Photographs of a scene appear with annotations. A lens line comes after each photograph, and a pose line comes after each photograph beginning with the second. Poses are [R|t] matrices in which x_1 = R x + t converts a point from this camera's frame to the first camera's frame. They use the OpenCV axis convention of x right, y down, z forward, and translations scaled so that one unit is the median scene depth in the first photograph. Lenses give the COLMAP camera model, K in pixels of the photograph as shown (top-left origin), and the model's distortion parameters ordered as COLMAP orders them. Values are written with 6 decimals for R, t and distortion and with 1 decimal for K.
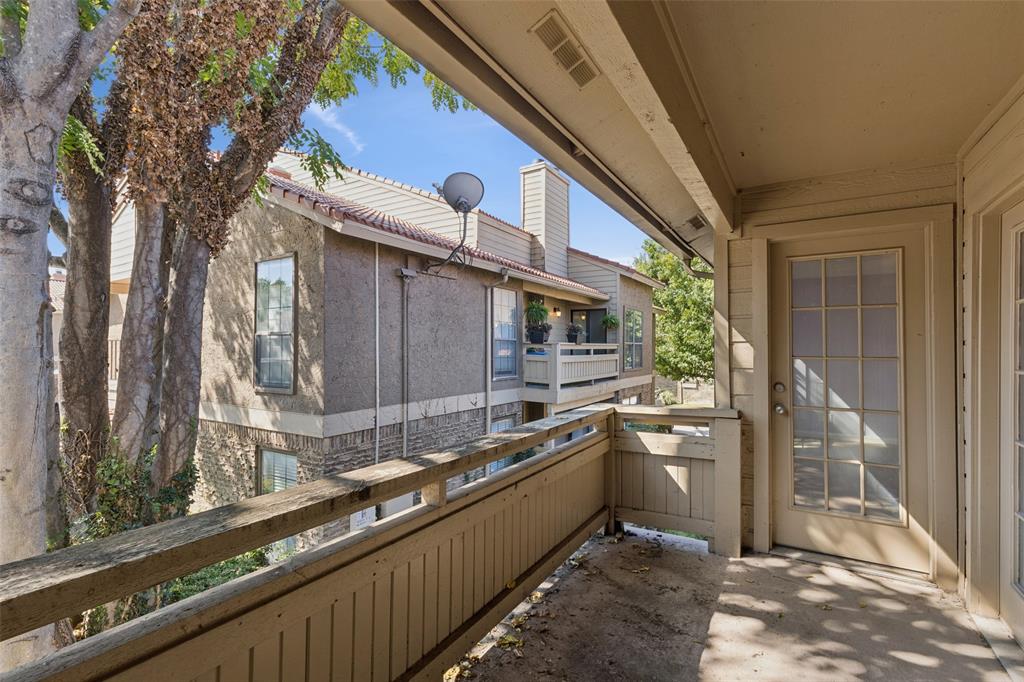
lens RADIAL K [[460.8, 0, 510.6], [0, 460.8, 340.3], [0, 0, 1]] dist [-0.001767, -0.000146]
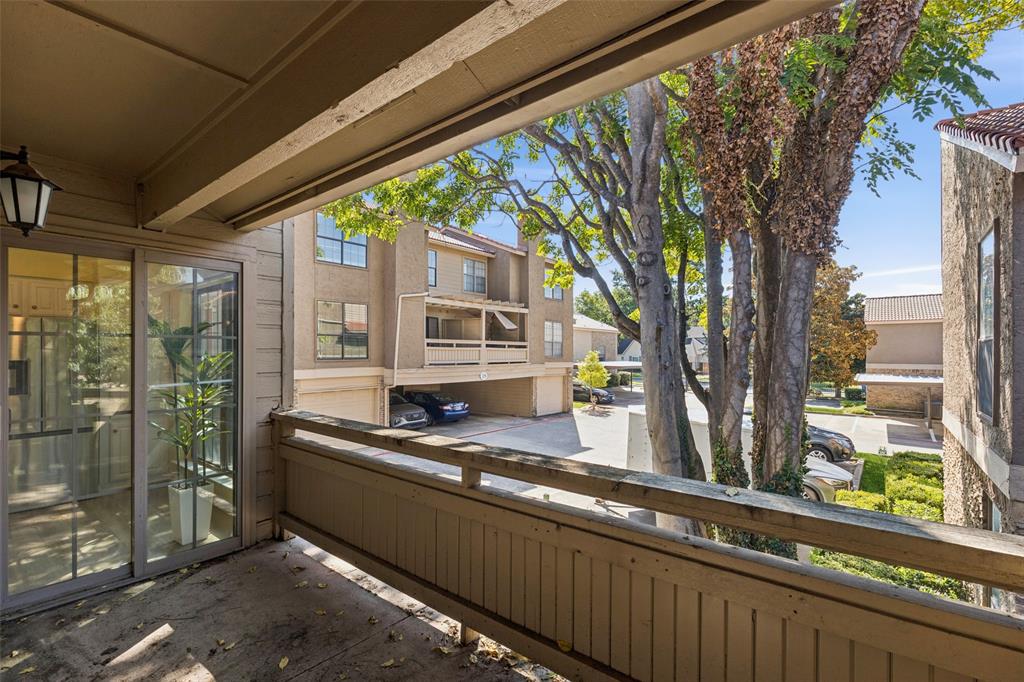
lens RADIAL K [[460.8, 0, 509.7], [0, 460.8, 348.0], [0, 0, 1]] dist [-0.001767, -0.000146]
pose [[-0.134330, -0.011027, -0.990875, 0.432141], [0.009142, 0.999882, -0.012367, 0.003066], [0.990895, -0.010720, -0.134213, 0.527481]]
